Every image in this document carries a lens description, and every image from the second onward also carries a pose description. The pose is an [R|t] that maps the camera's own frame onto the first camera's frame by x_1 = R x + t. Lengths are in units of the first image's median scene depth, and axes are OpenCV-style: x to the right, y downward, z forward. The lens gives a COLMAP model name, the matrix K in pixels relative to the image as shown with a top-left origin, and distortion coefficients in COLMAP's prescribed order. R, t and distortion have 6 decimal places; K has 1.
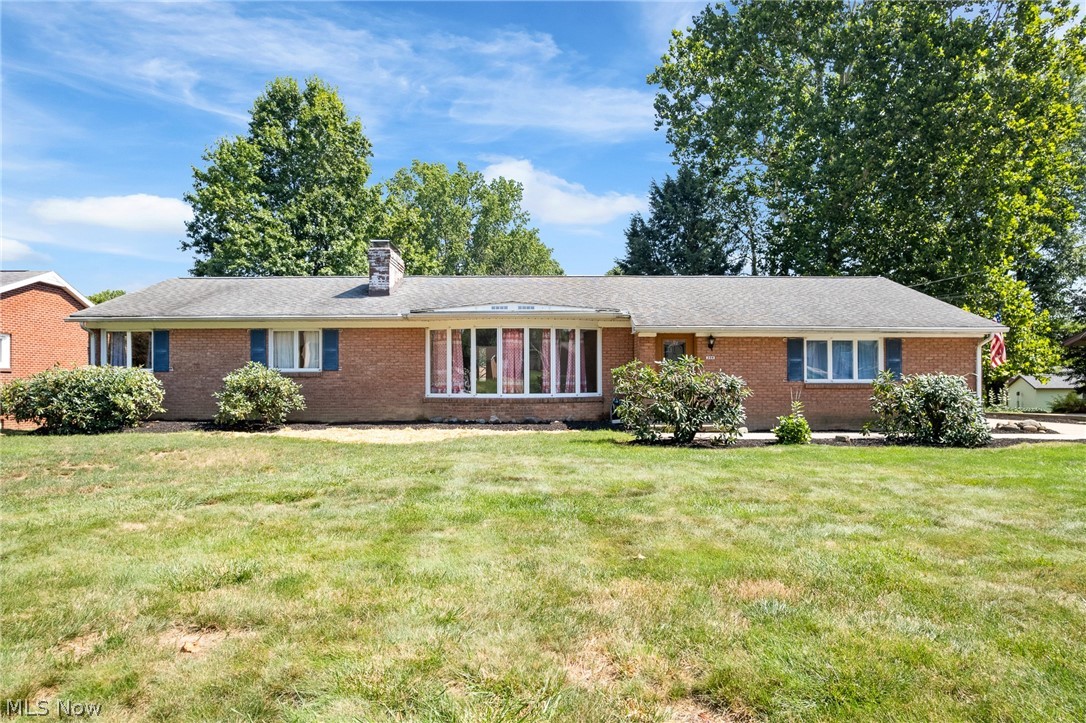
lens RADIAL K [[725.7, 0, 547.3], [0, 725.7, 381.7], [0, 0, 1]] dist [-0.093813, 0.077017]
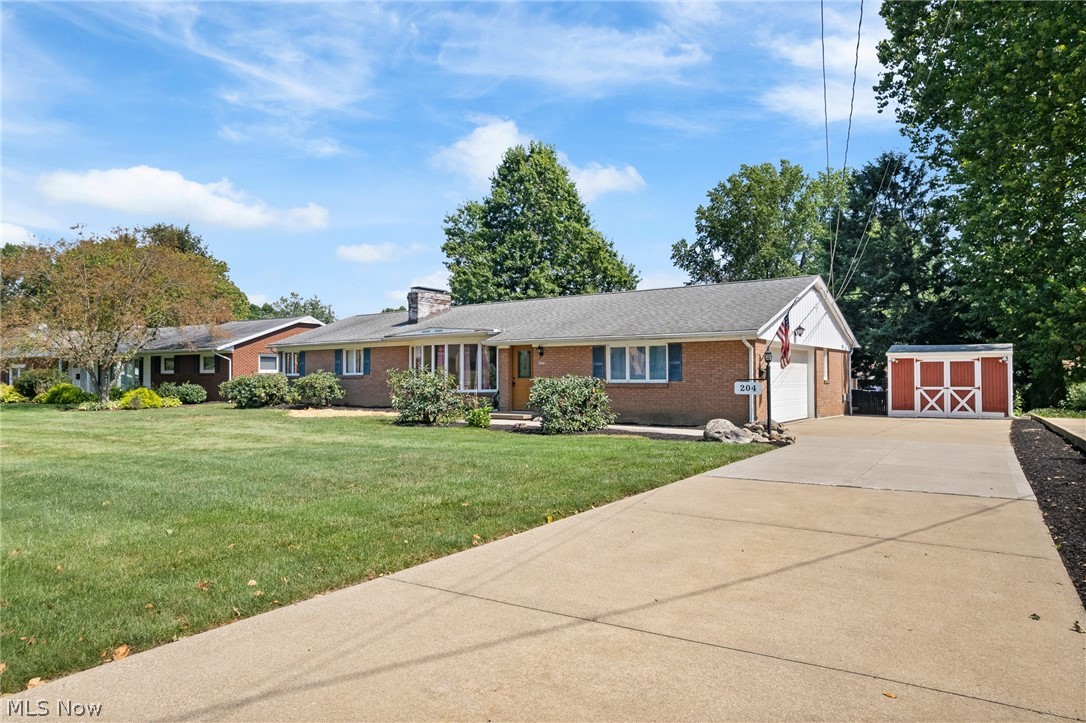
lens RADIAL K [[725.7, 0, 547.3], [0, 725.7, 381.7], [0, 0, 1]] dist [-0.093813, 0.077017]
pose [[0.790231, 0.002027, -0.612806, 1.018808], [0.001594, 0.999984, 0.005364, -0.007052], [0.612807, -0.005216, 0.790215, -0.015645]]
